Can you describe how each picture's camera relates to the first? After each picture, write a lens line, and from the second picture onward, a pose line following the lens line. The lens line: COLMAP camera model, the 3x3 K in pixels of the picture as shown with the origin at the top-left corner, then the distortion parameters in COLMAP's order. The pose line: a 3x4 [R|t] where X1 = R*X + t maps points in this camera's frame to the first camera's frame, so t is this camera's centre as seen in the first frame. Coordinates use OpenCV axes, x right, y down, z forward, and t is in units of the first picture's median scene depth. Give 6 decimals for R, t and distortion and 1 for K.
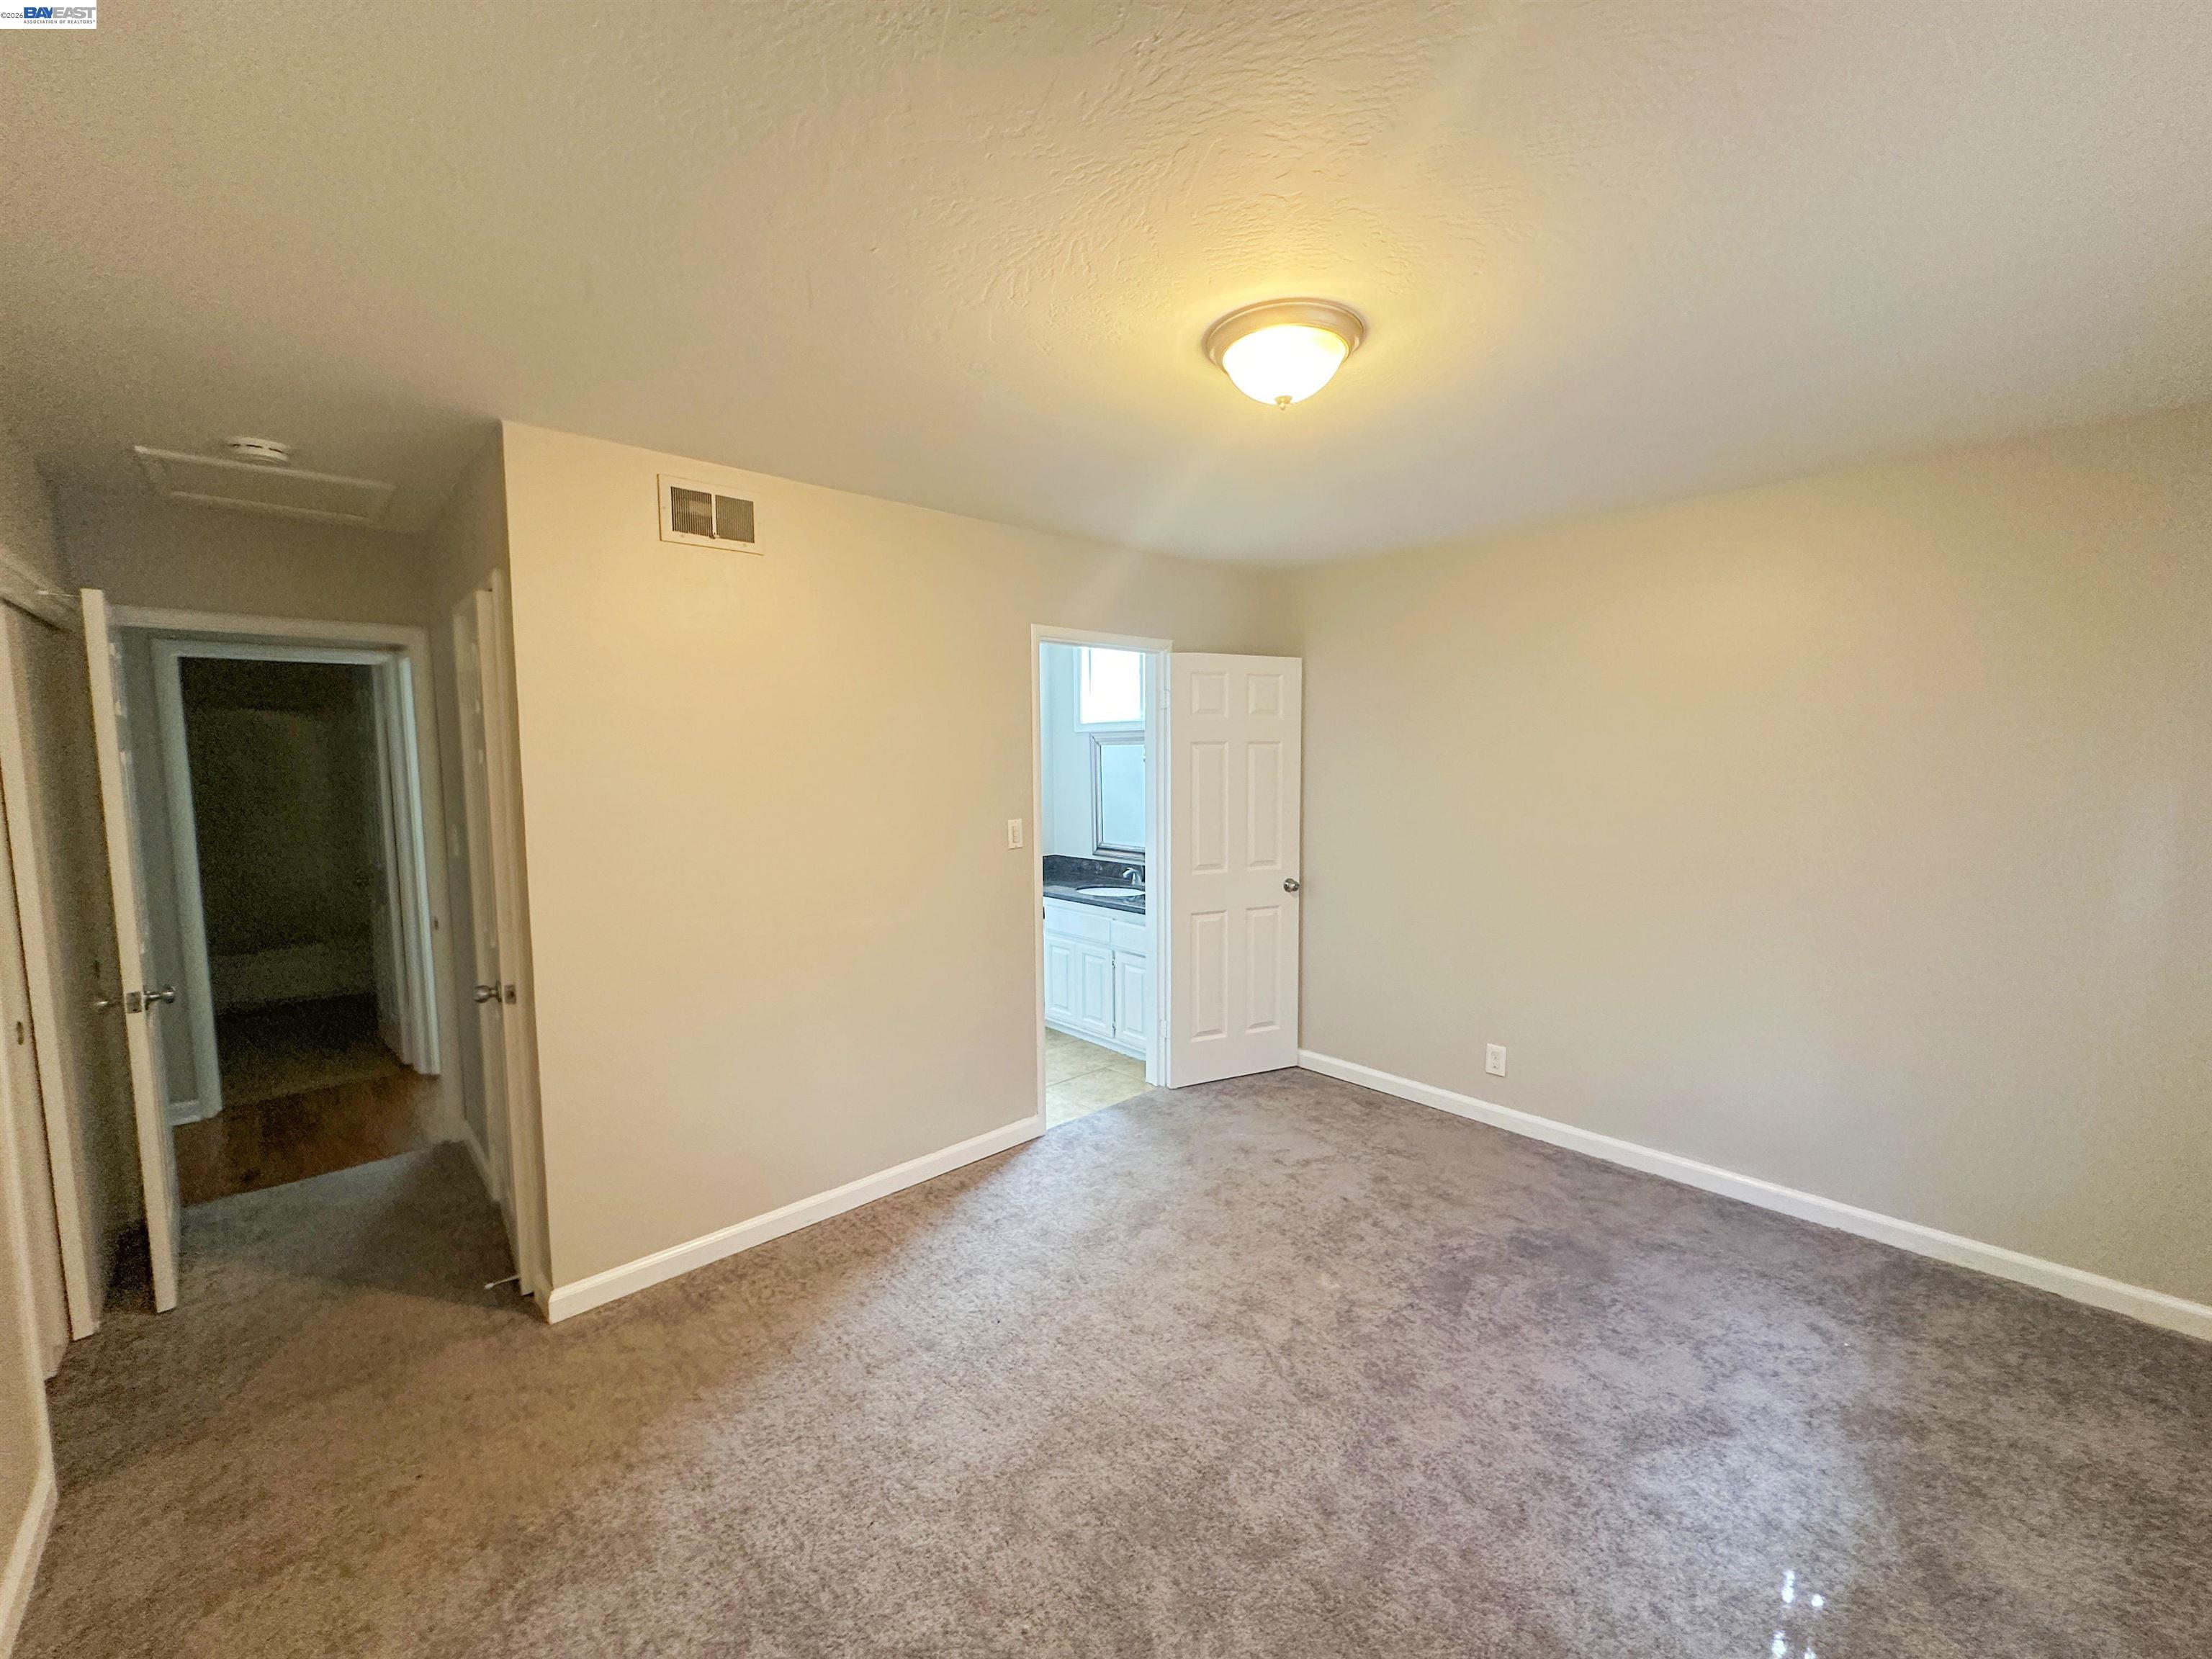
lens RADIAL K [[881.6, 0, 1106.0], [0, 881.6, 829.5], [0, 0, 1]] dist [-0.002251, 0.000432]
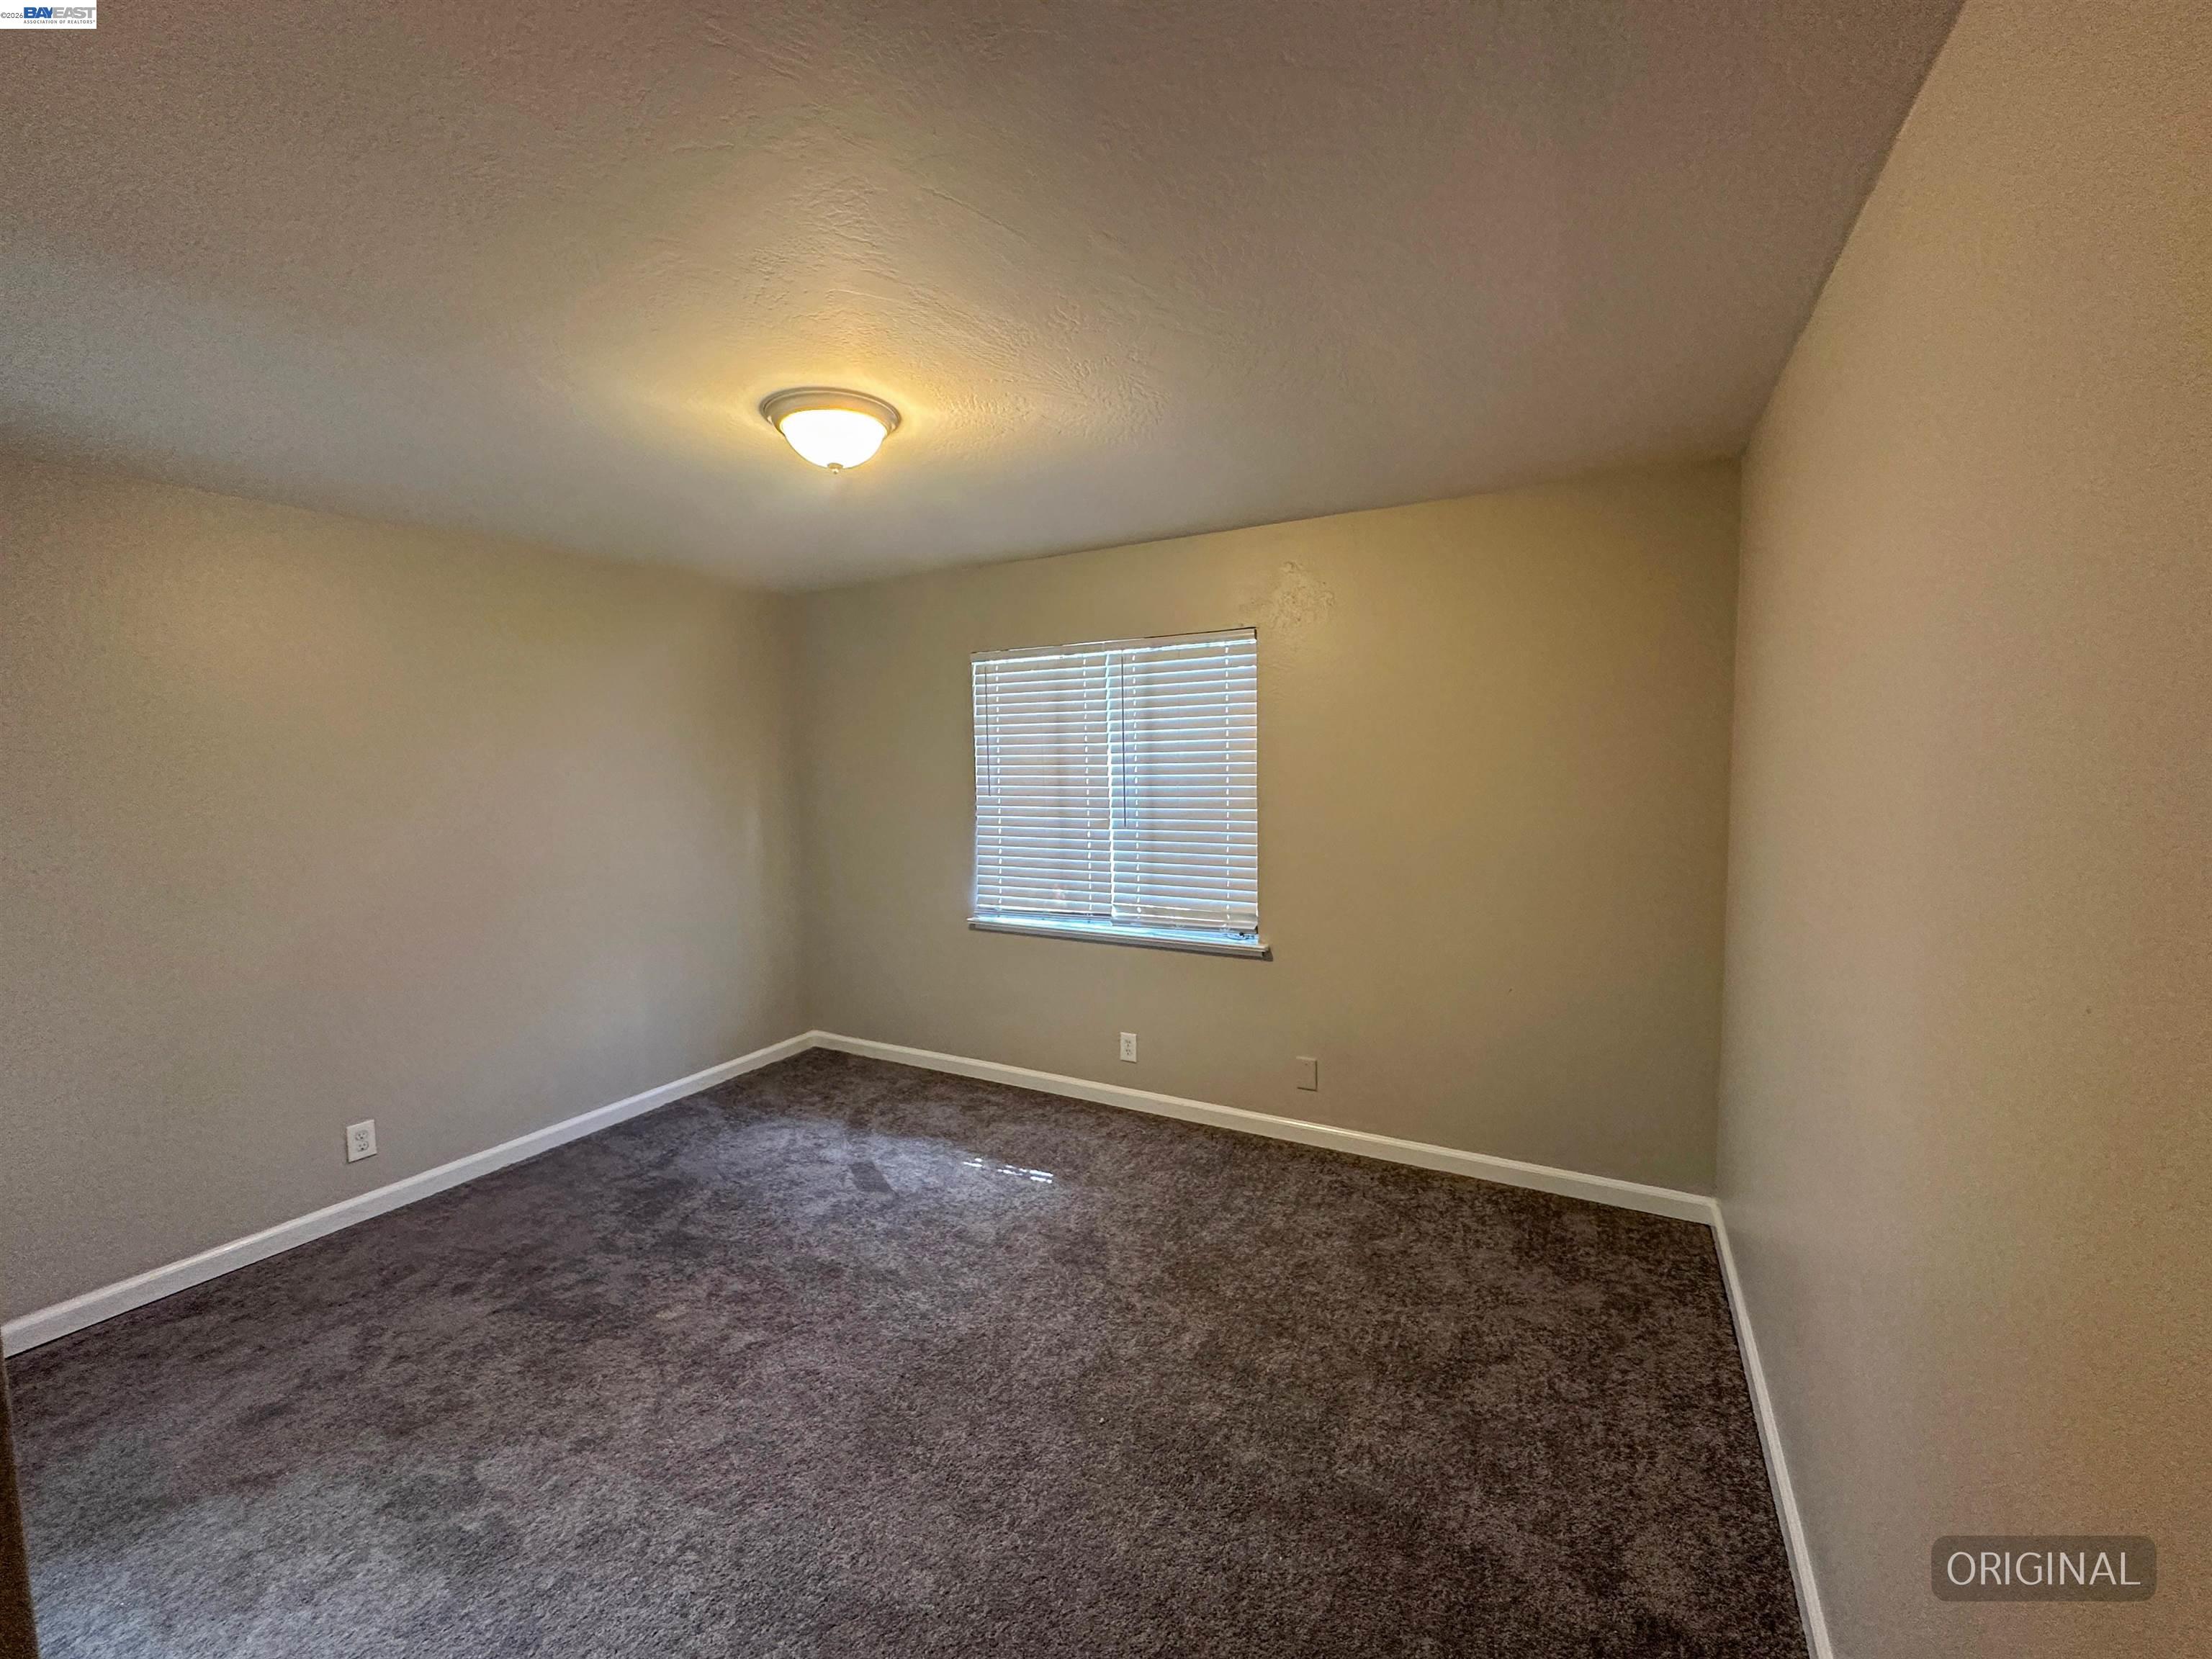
lens RADIAL K [[881.6, 0, 1106.0], [0, 881.6, 829.5], [0, 0, 1]] dist [-0.002251, 0.000432]
pose [[-0.300835, -0.069019, 0.951175, -0.674906], [0.107013, 0.988636, 0.105583, -0.053529], [-0.947653, 0.133551, -0.290030, 0.661482]]
